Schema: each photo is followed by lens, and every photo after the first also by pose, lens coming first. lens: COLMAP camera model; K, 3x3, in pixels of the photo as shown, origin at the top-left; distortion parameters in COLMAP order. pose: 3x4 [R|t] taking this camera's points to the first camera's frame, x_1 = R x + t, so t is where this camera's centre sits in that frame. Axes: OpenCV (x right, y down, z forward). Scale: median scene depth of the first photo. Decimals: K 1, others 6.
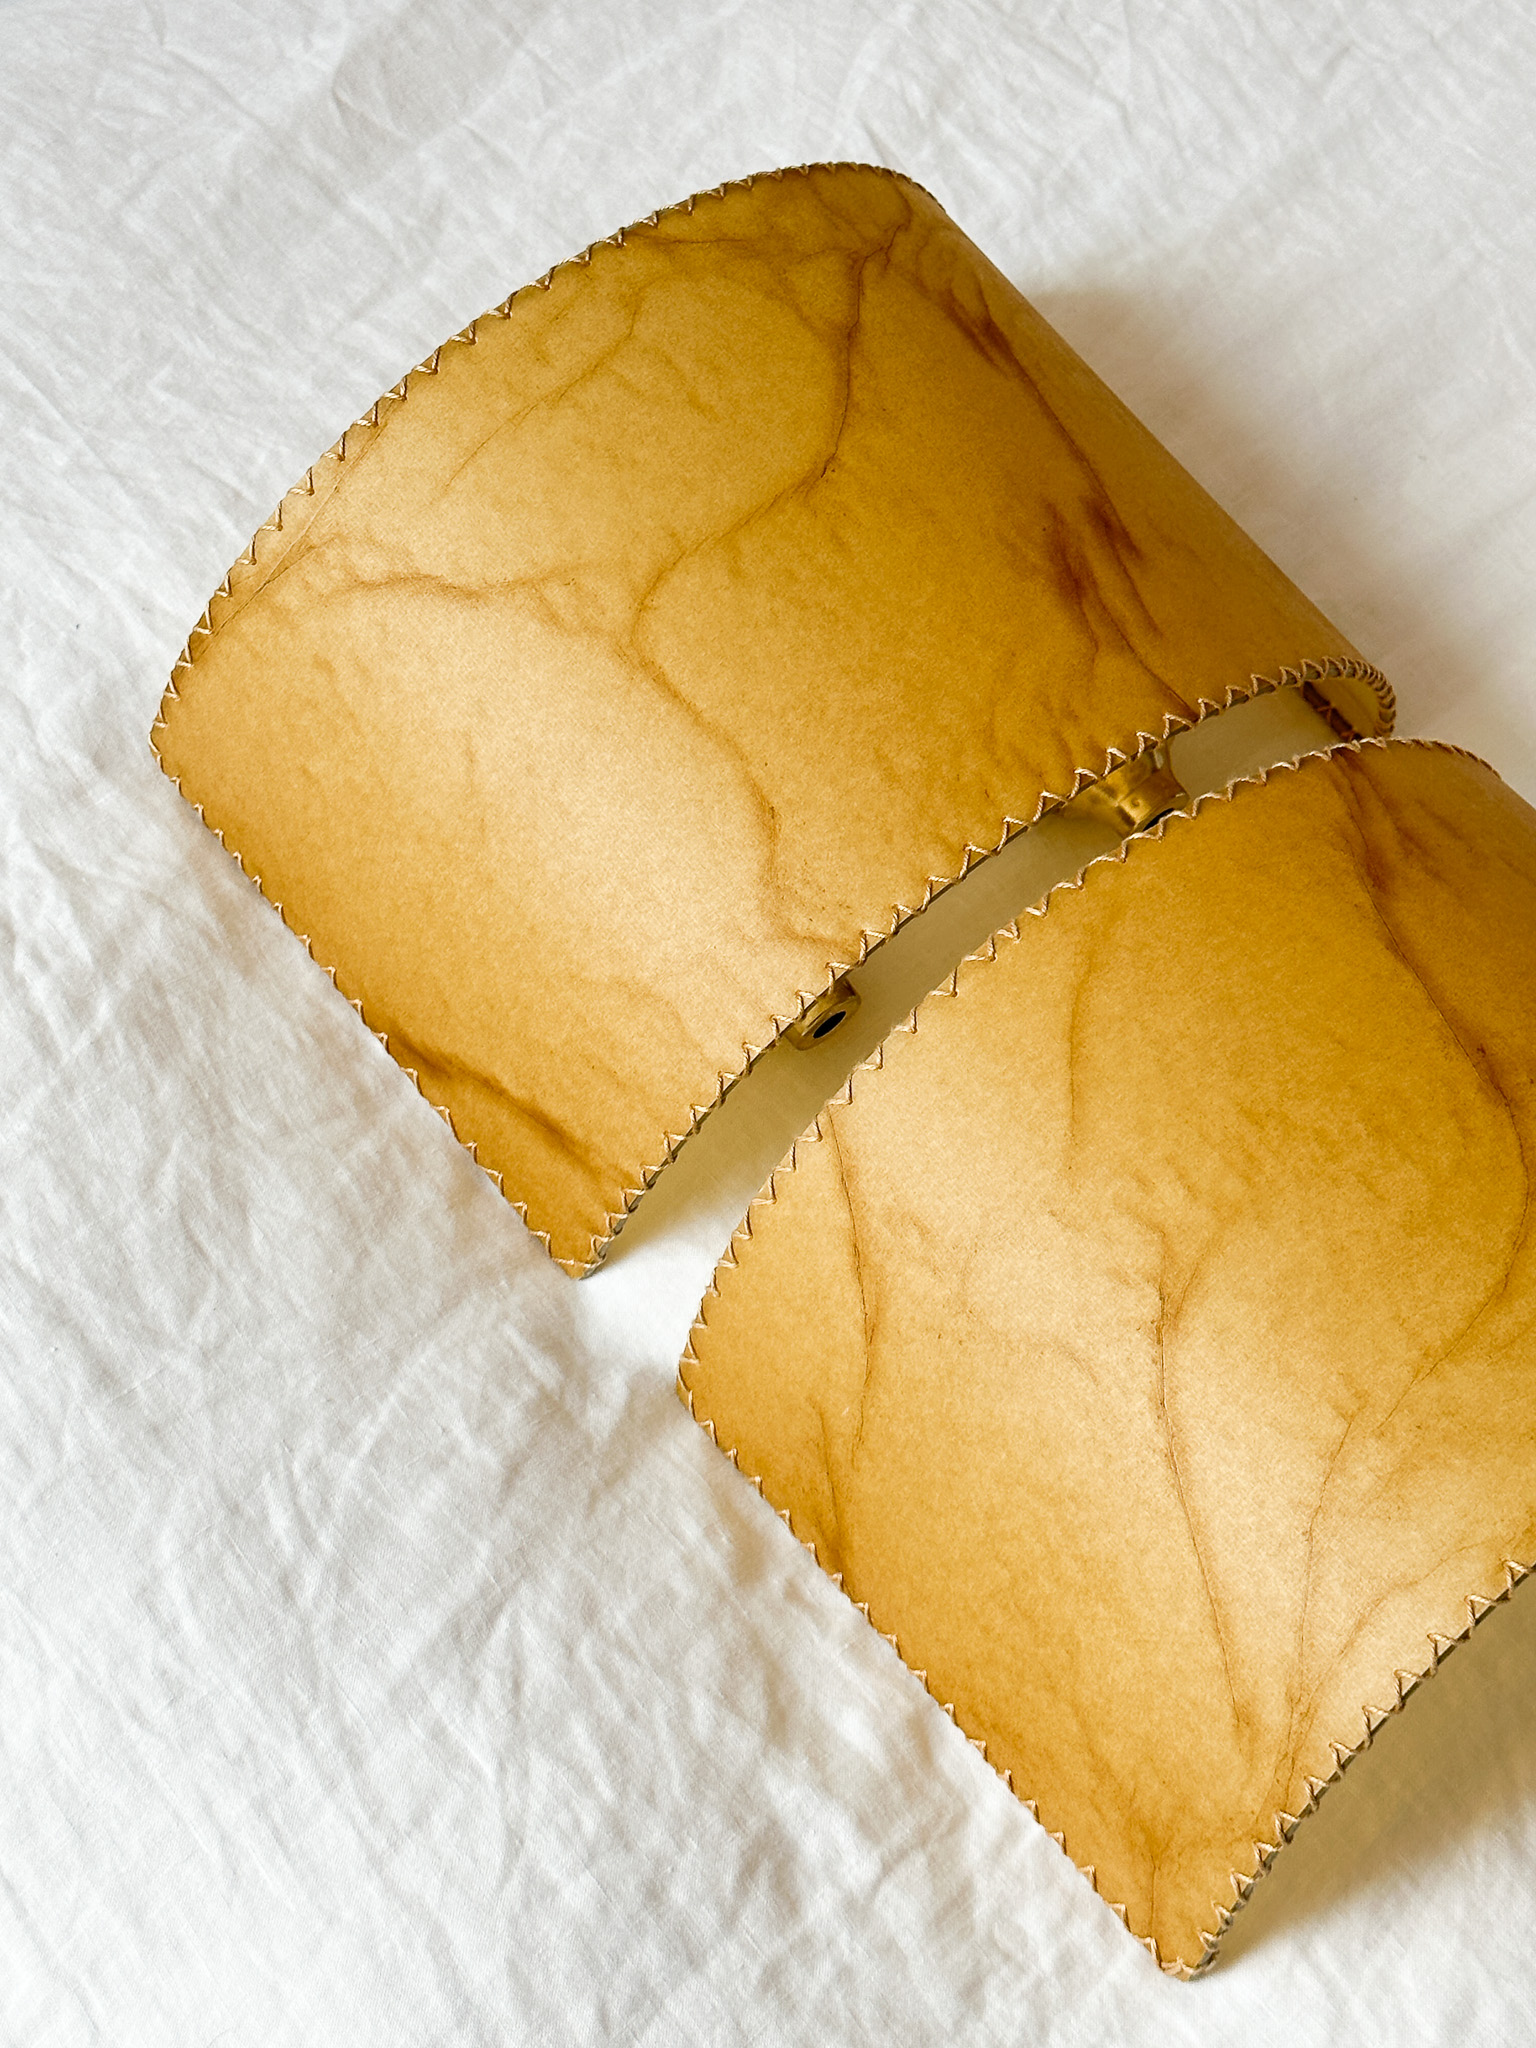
lens RADIAL K [[3487.1, 0, 755.6], [0, 3487.1, 1032.4], [0, 0, 1]] dist [0.127051, 0.078938]
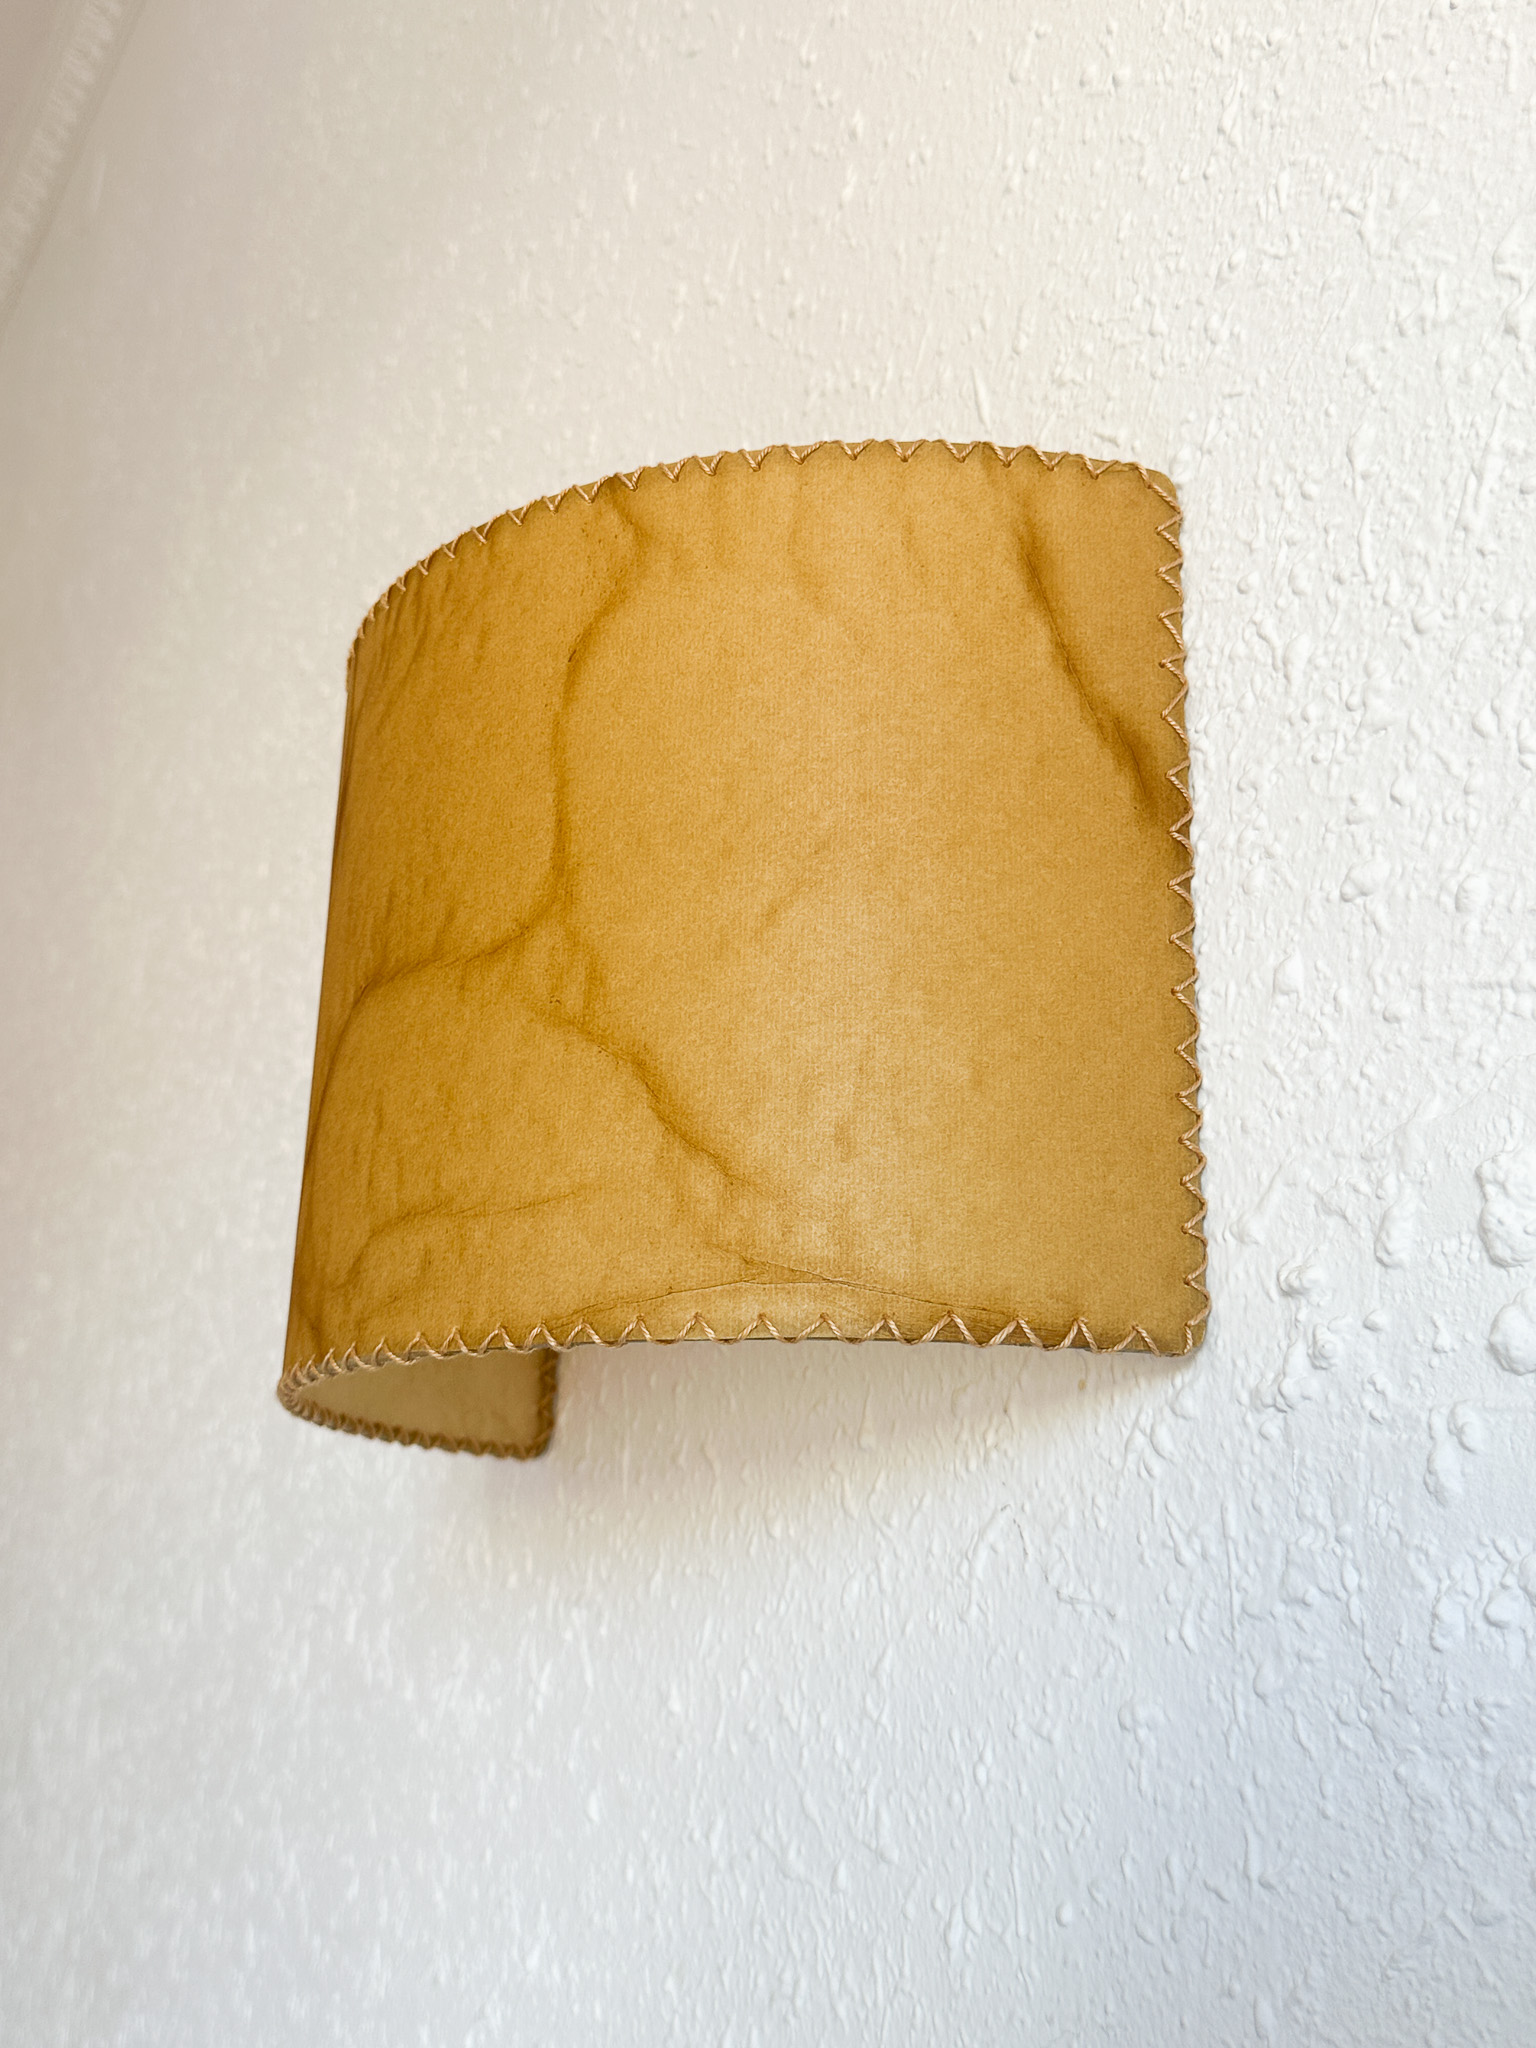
lens RADIAL K [[2046.5, 0, 764.3], [0, 2046.5, 1022.0], [0, 0, 1]] dist [0.211688, -0.645969]
pose [[-0.517740, -0.424164, 0.742987, -0.447988], [0.673494, -0.737618, 0.048217, -0.122267], [0.527589, 0.525361, 0.667567, 0.699306]]
